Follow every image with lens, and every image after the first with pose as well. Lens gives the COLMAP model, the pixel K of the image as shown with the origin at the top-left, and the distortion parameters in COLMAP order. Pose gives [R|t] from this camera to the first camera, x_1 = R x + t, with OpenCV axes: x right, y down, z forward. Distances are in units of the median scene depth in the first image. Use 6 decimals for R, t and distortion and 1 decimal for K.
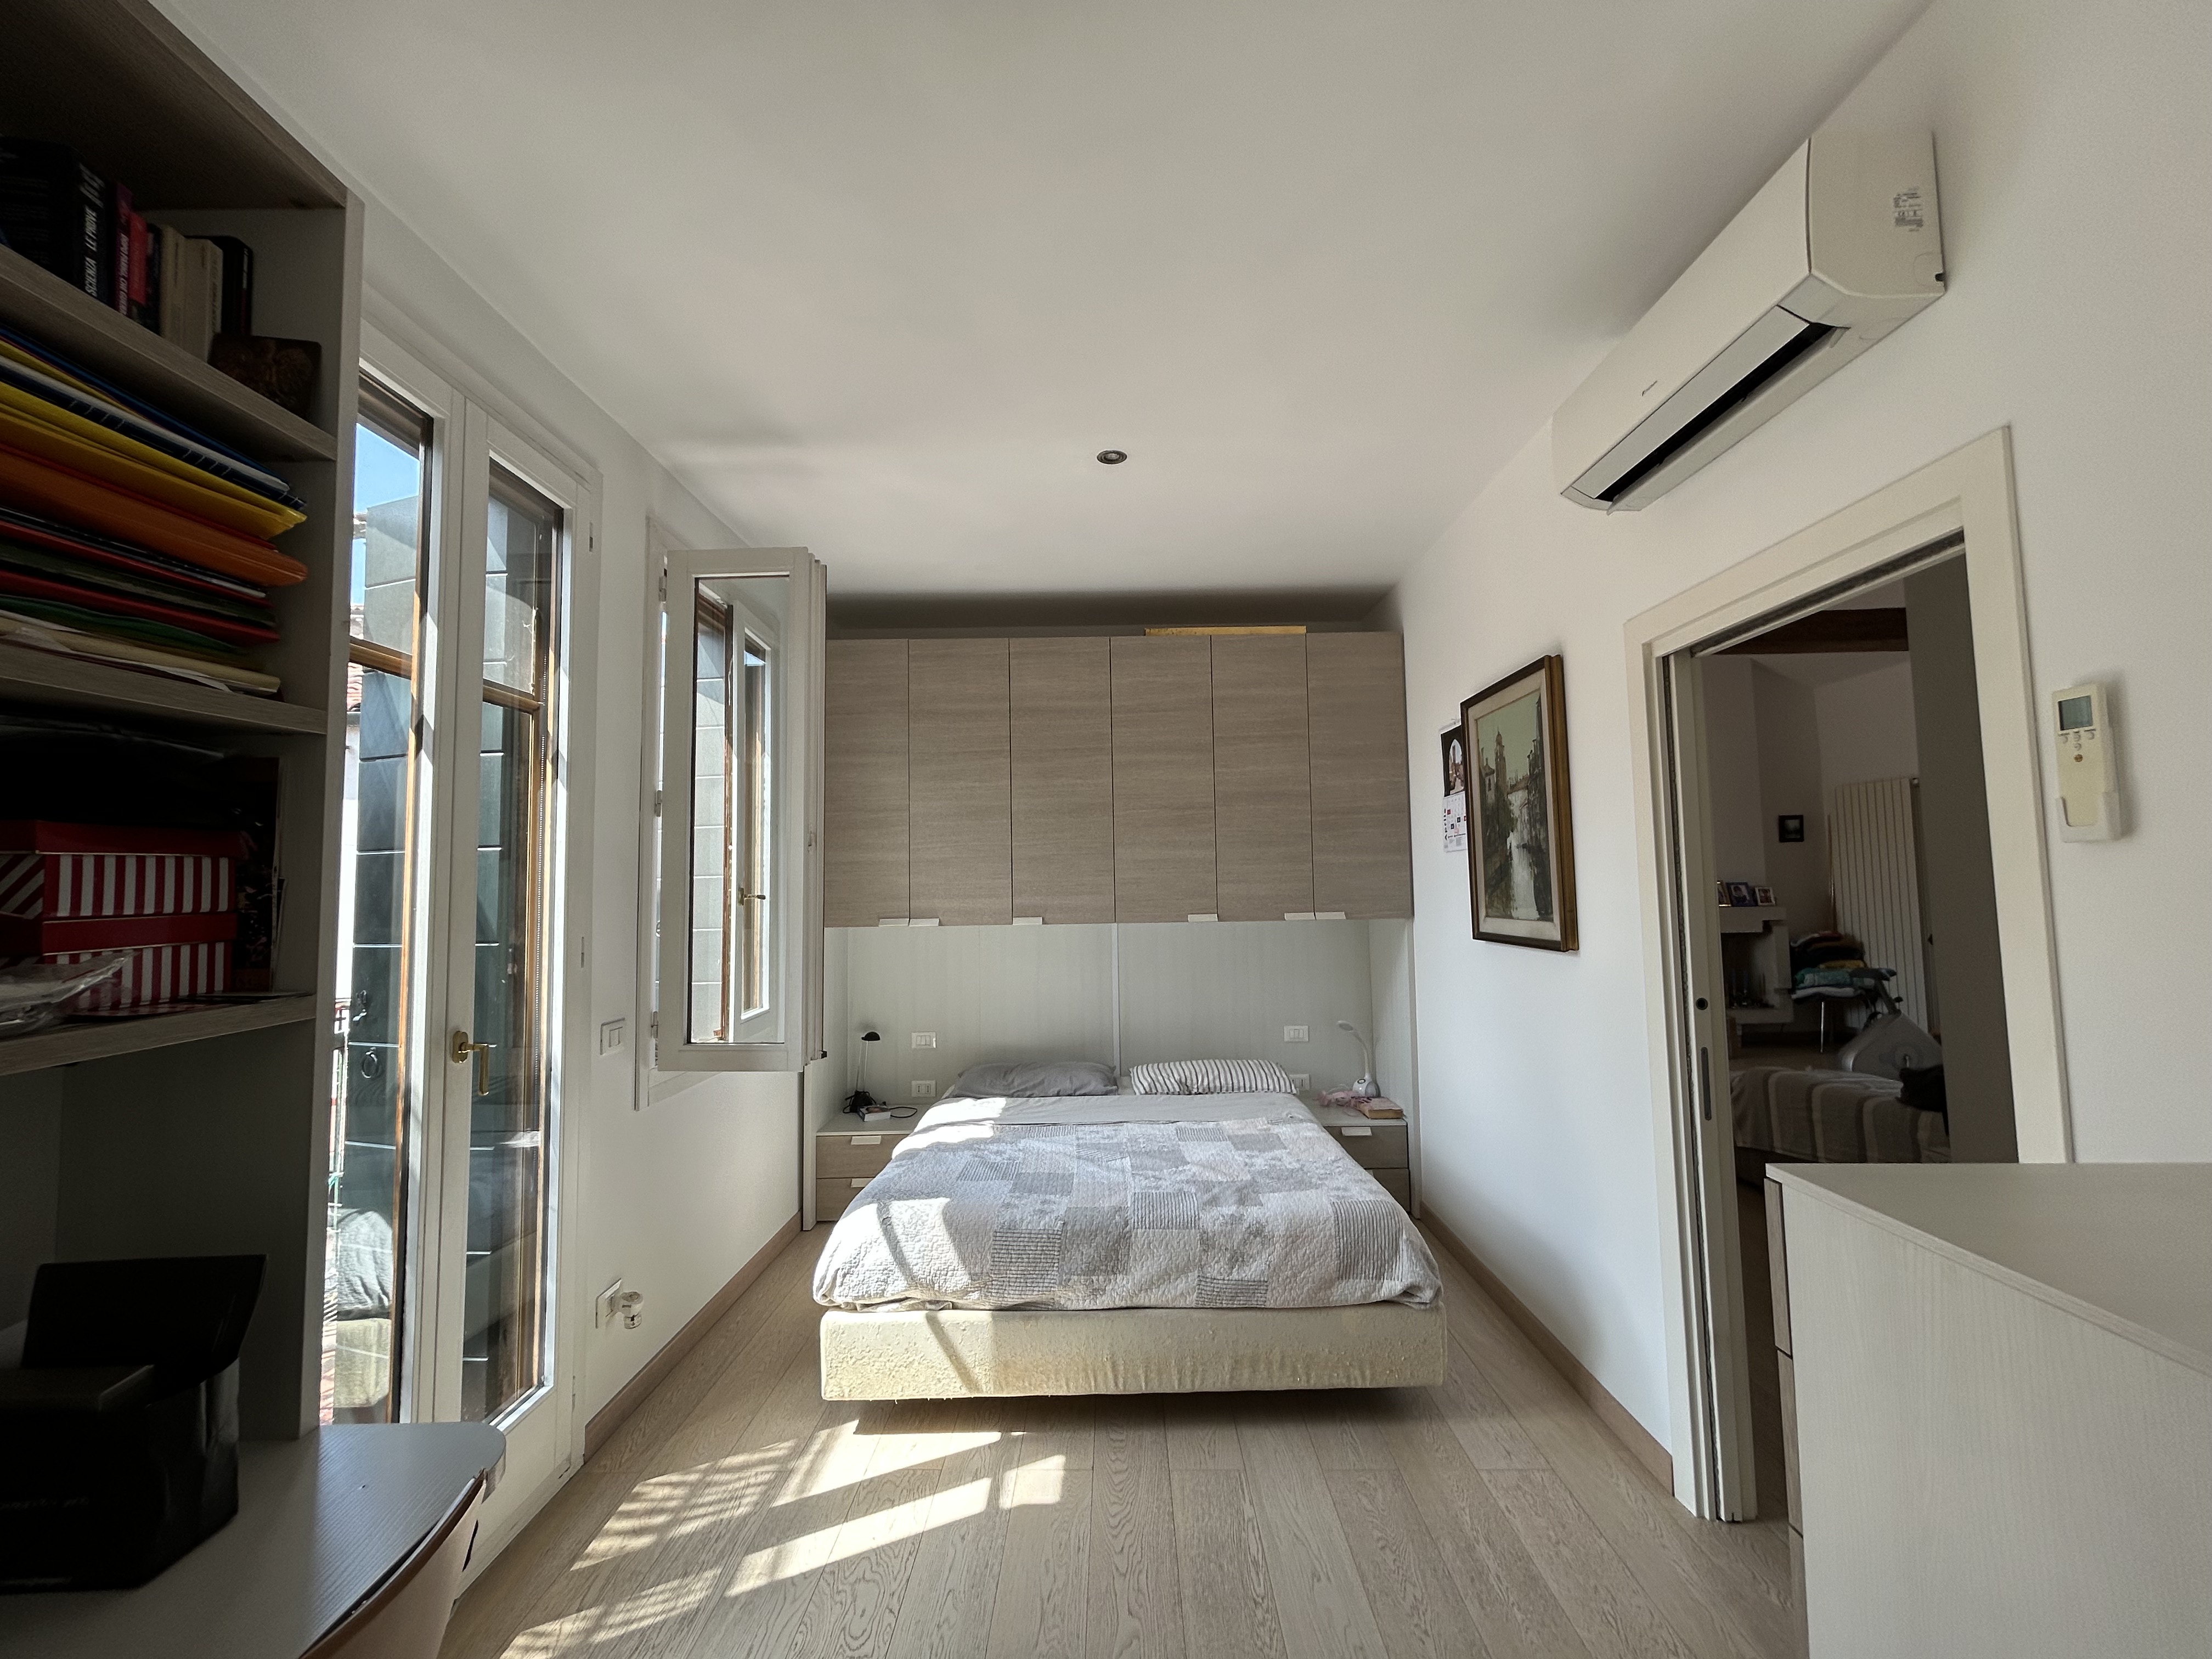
lens RADIAL K [[889.0, 0, 1100.2], [0, 889.0, 831.3], [0, 0, 1]] dist [0.005750, 0.000536]
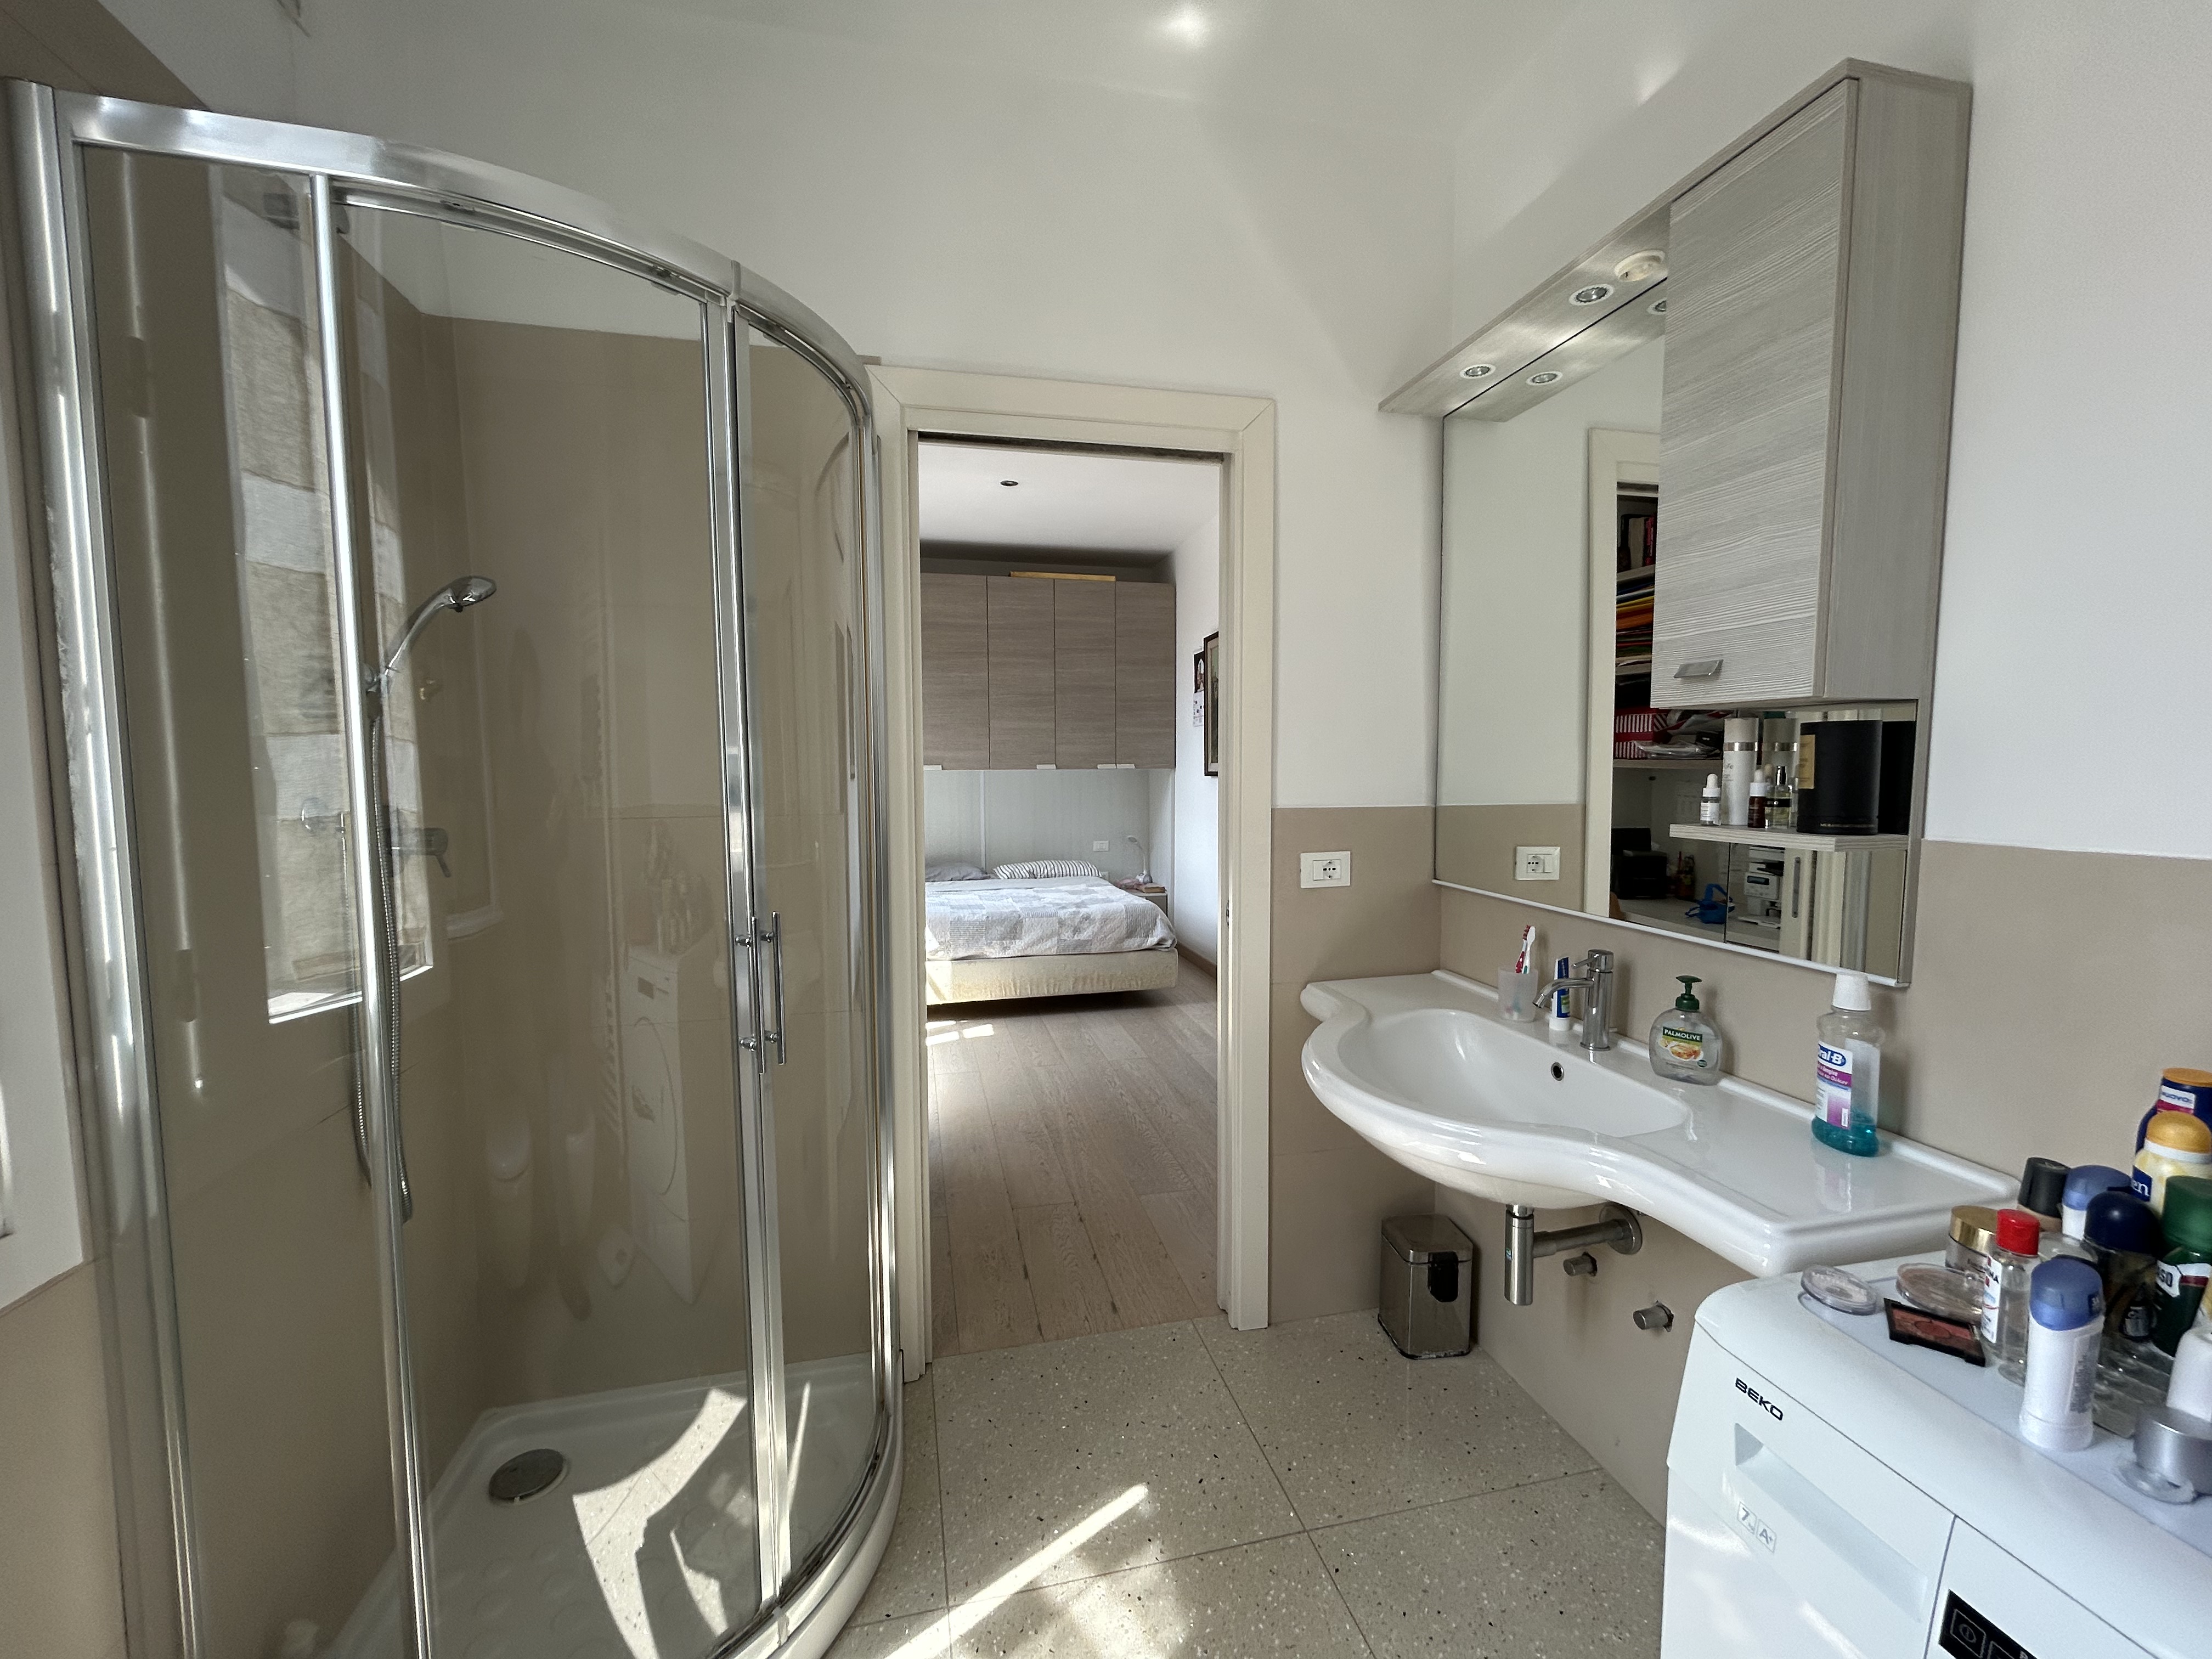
lens RADIAL K [[891.9, 0, 1098.1], [0, 891.9, 829.5], [0, 0, 1]] dist [-0.000457, 0.000664]
pose [[0.973597, -0.004376, 0.228233, -0.241818], [-0.025001, 0.991758, 0.125664, 0.012836], [-0.226902, -0.128052, 0.965463, -0.855127]]
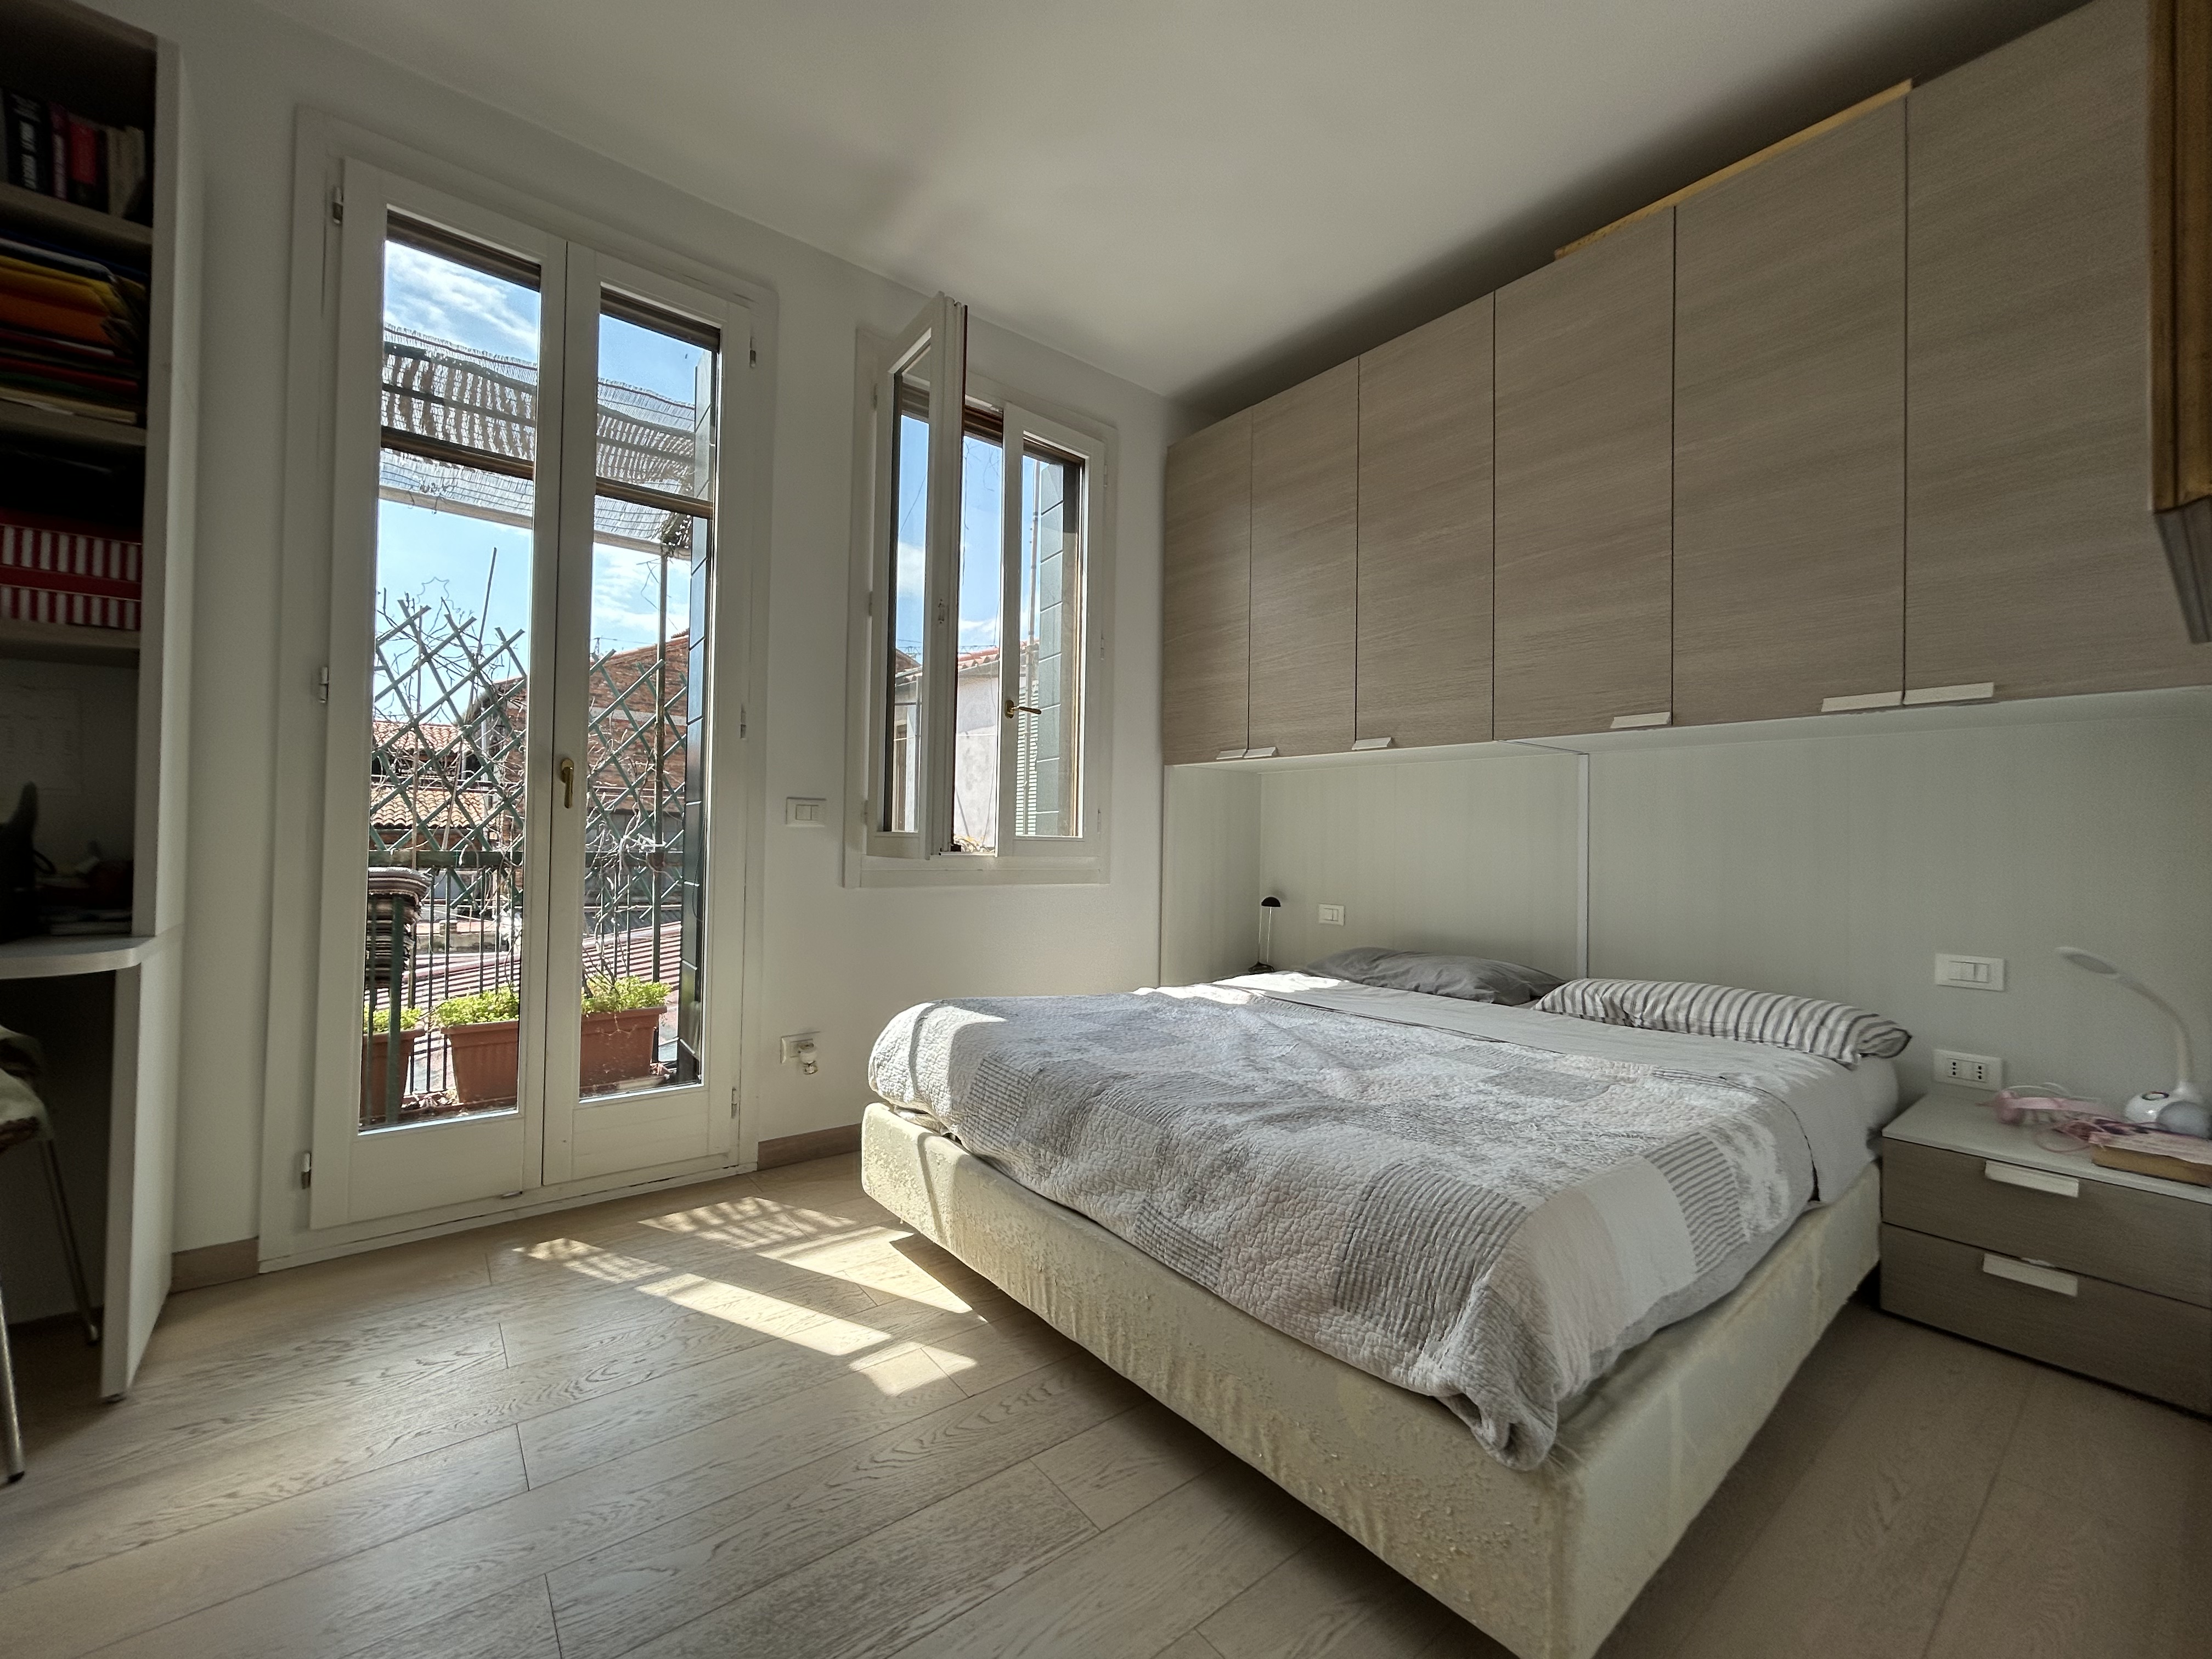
lens RADIAL K [[891.9, 0, 1098.1], [0, 891.9, 829.5], [0, 0, 1]] dist [-0.000457, 0.000664]
pose [[0.629457, 0.017038, -0.776849, 0.542294], [0.021318, 0.999005, 0.039183, 0.218916], [0.776743, -0.041225, 0.628467, 0.591658]]
